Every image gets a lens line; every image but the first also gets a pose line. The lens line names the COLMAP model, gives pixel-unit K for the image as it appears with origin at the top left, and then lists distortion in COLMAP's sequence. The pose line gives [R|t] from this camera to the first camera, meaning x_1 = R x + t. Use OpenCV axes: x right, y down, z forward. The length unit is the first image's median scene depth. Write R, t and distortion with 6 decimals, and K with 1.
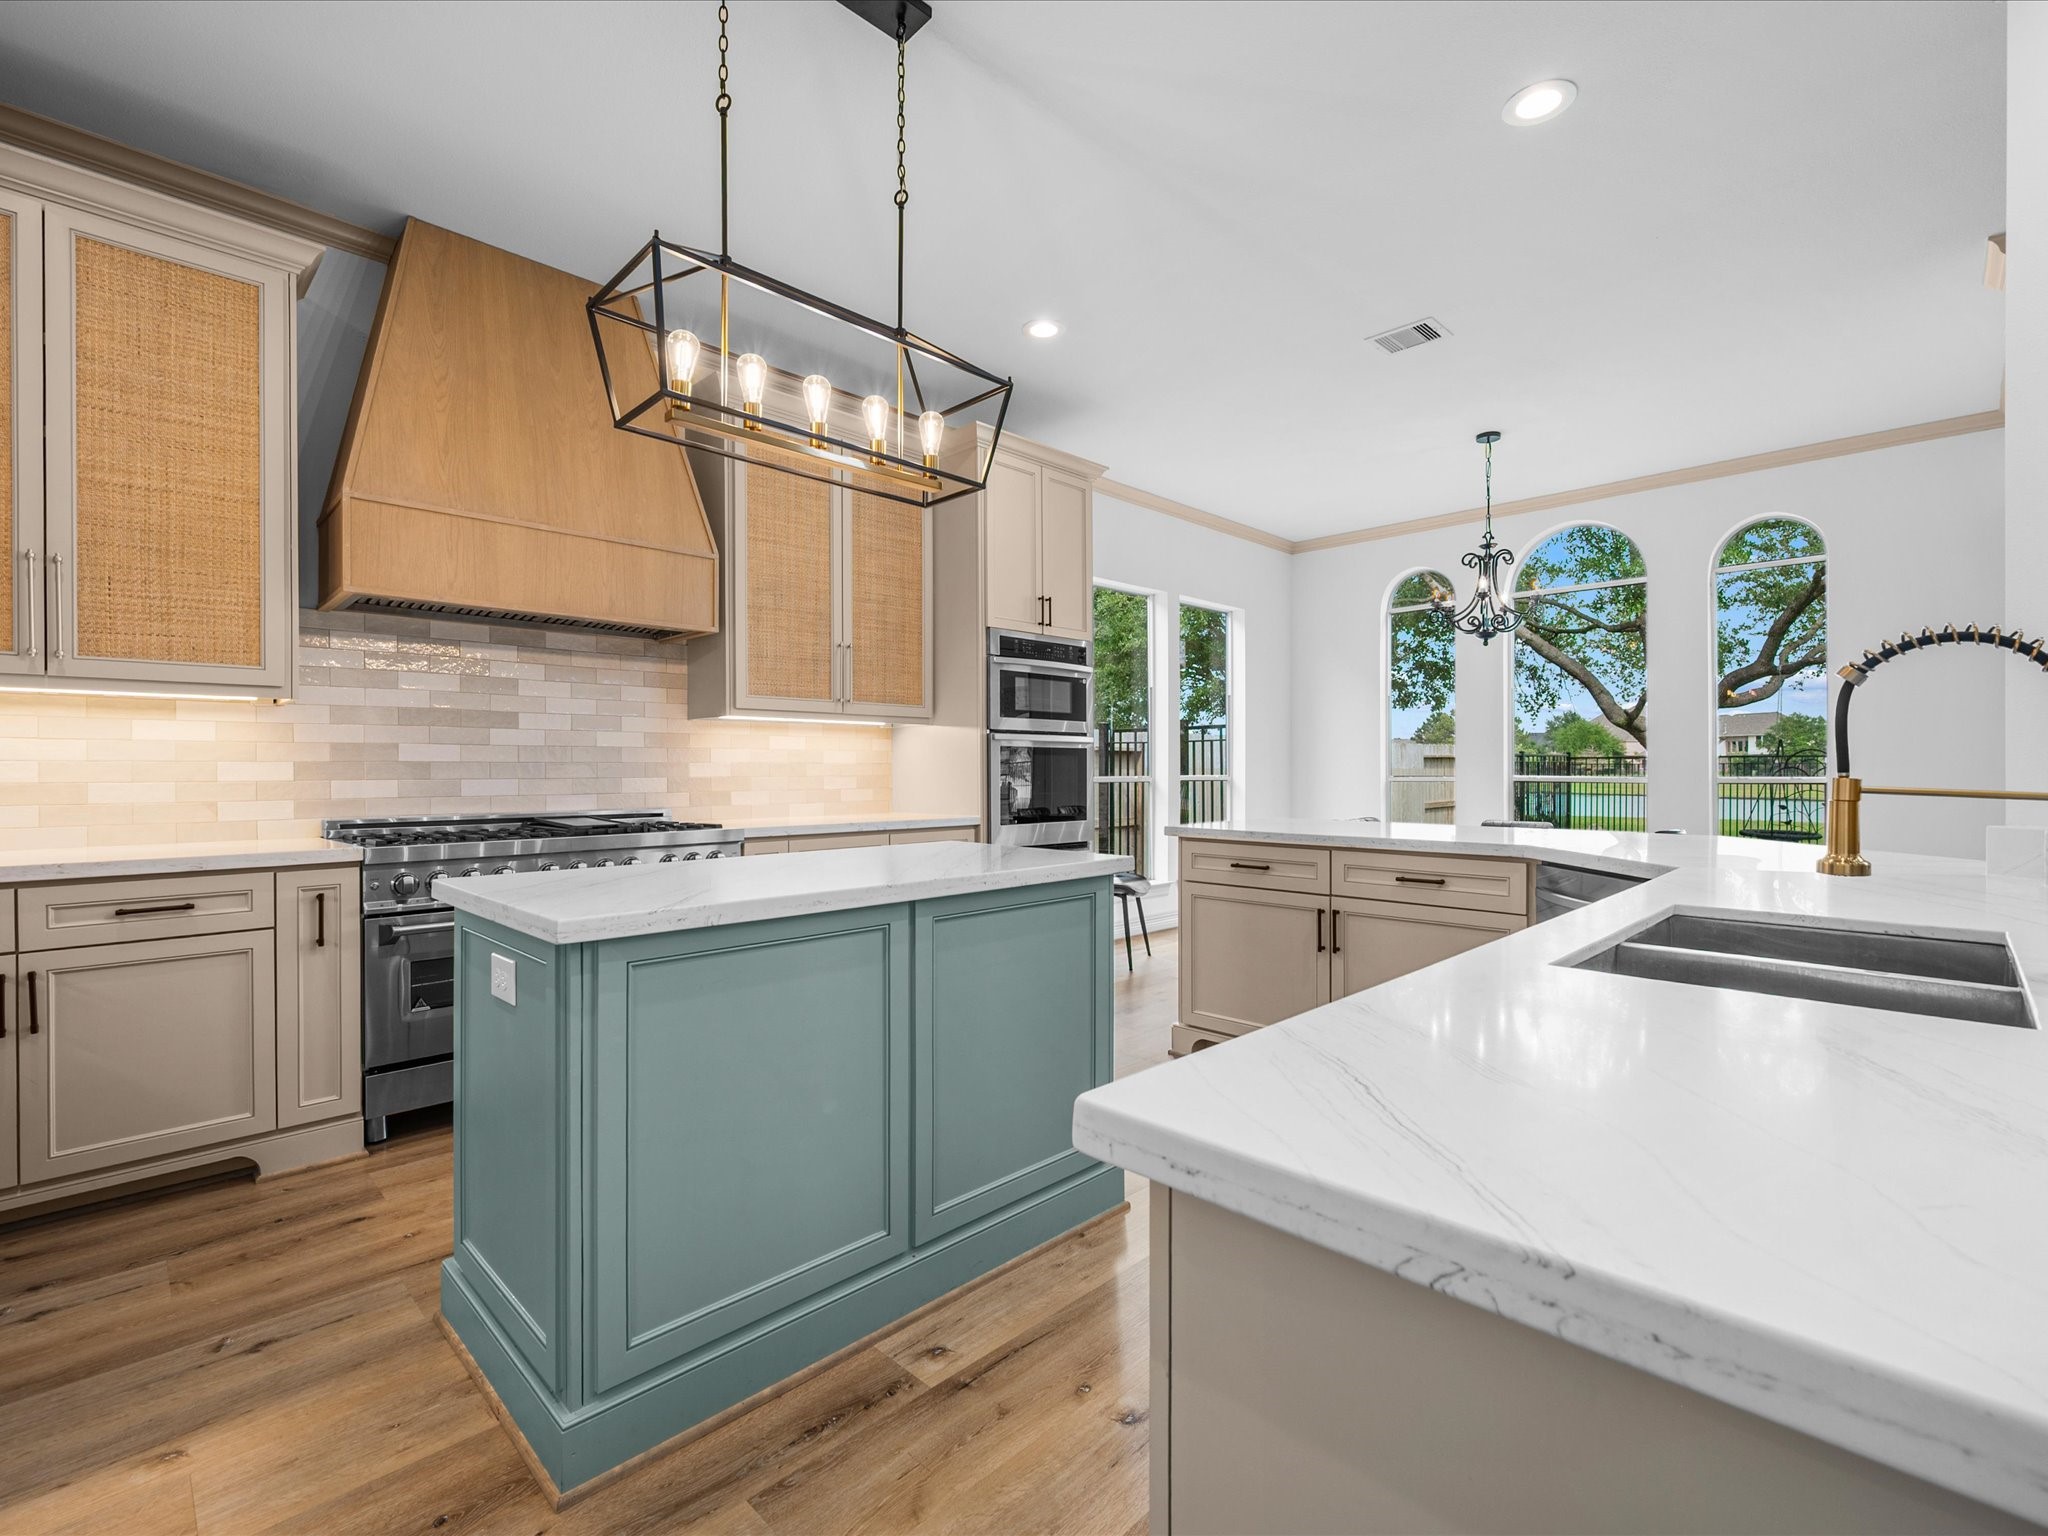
lens RADIAL K [[946.0, 0, 1024.0], [0, 946.0, 768.0], [0, 0, 1]] dist [-0.013617, 0.000487]
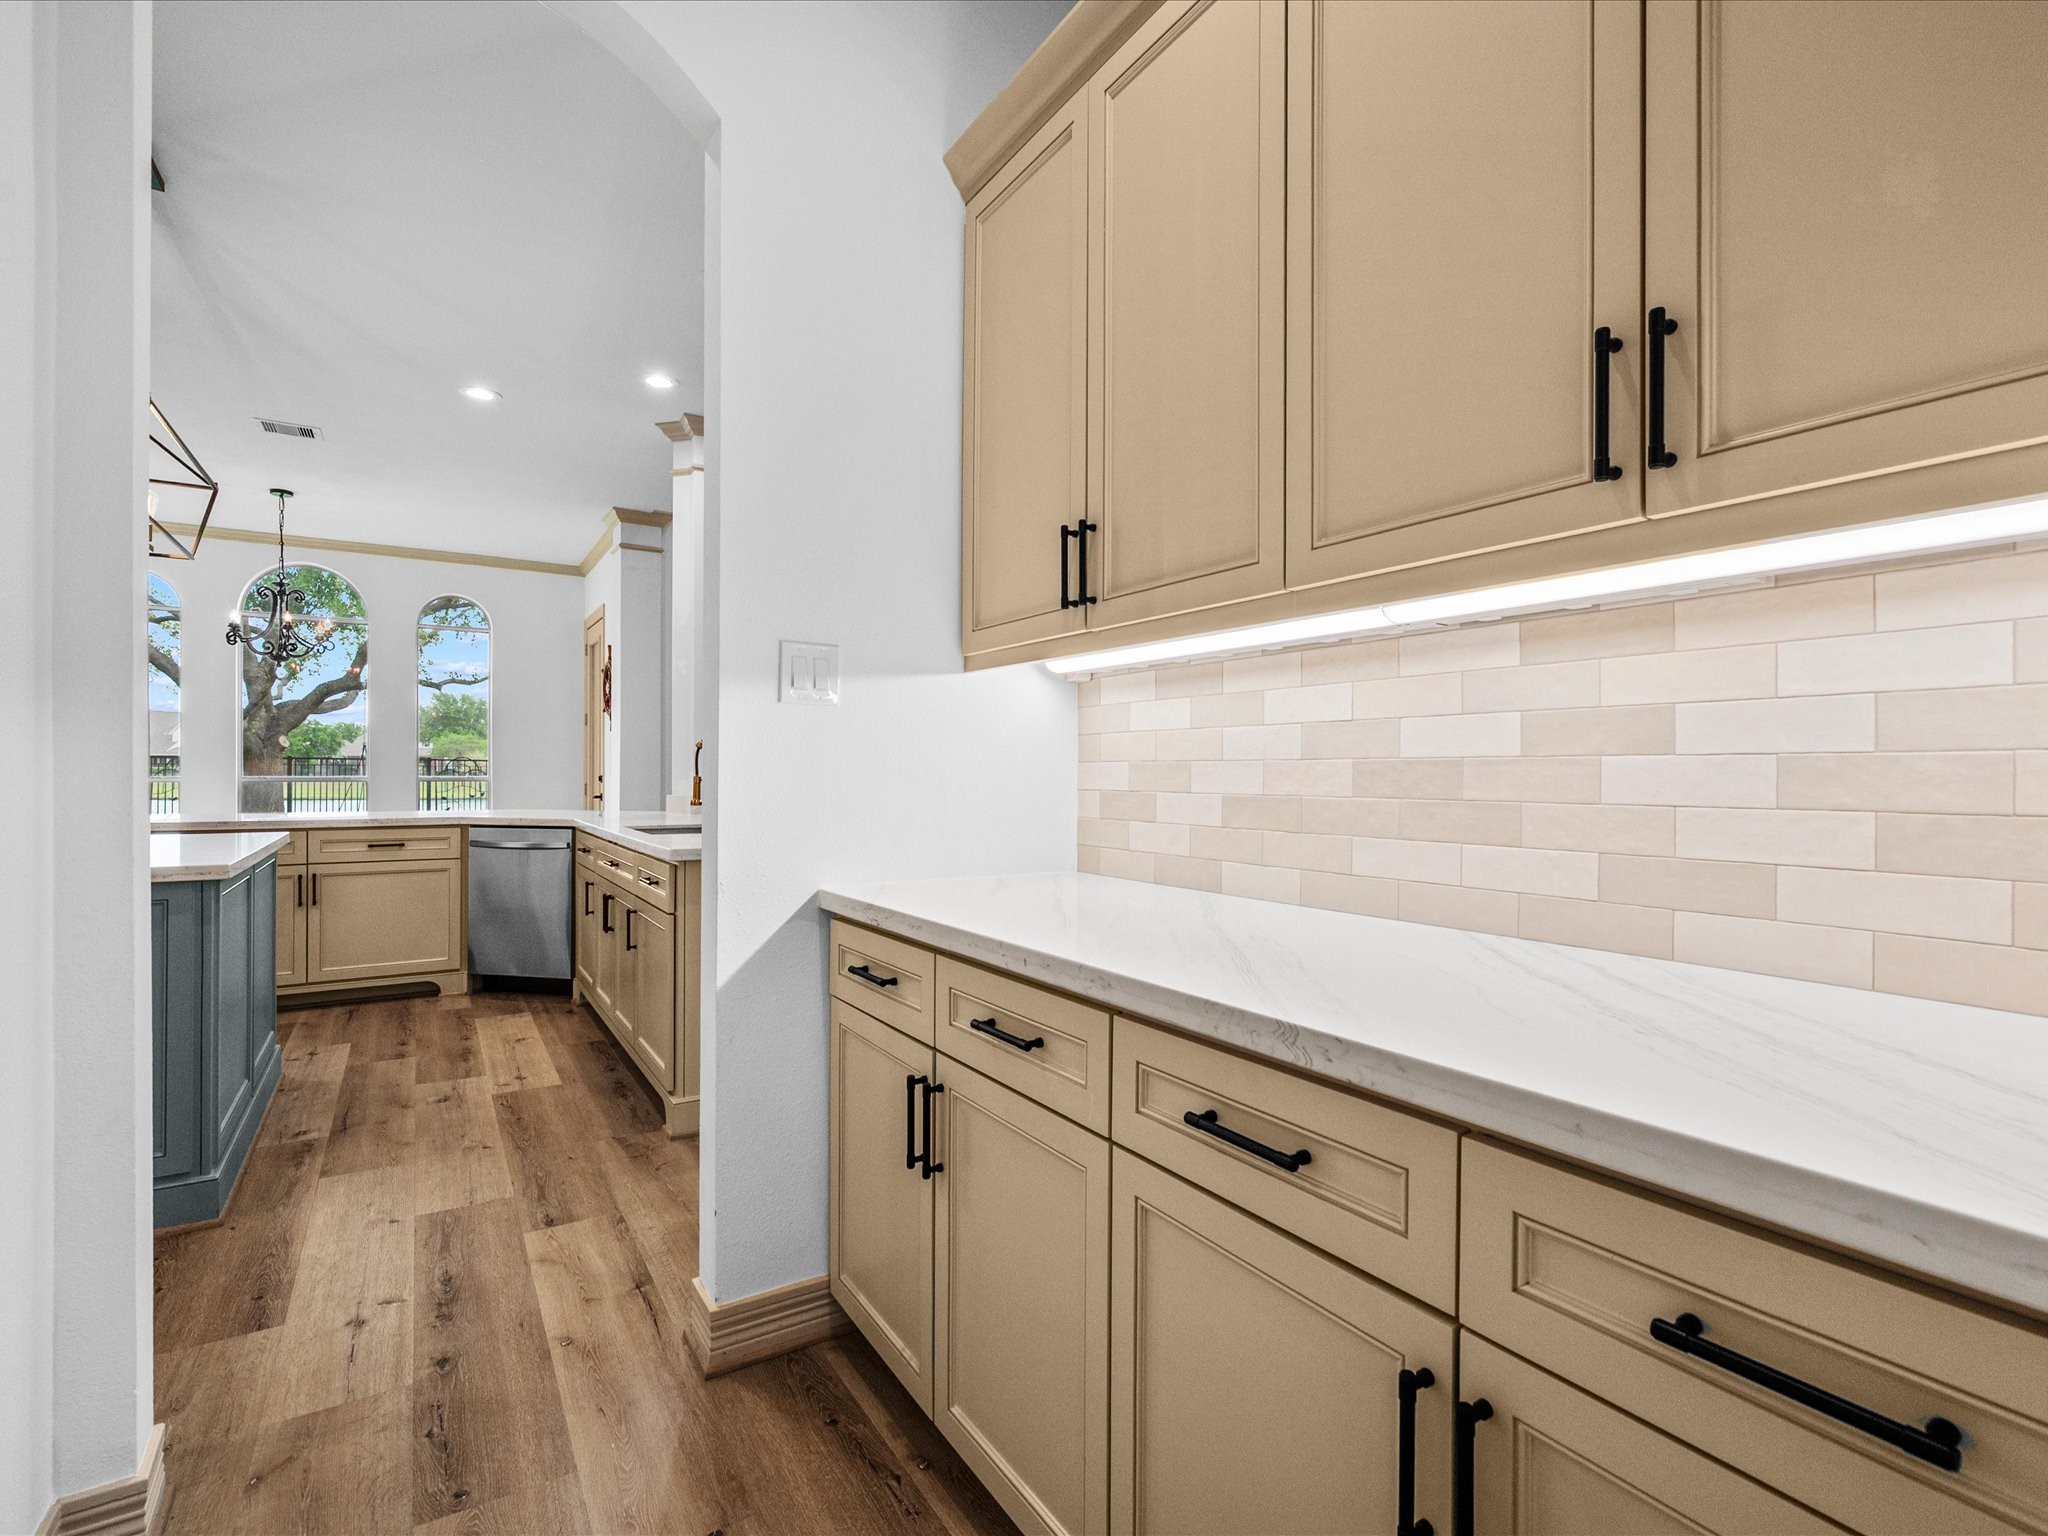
lens RADIAL K [[946.0, 0, 1024.0], [0, 946.0, 768.0], [0, 0, 1]] dist [-0.013617, 0.000487]
pose [[0.219680, 0.007838, 0.975541, -1.433192], [-0.015558, 0.999869, -0.004530, -0.030854], [-0.975448, -0.014183, 0.219773, -0.592844]]
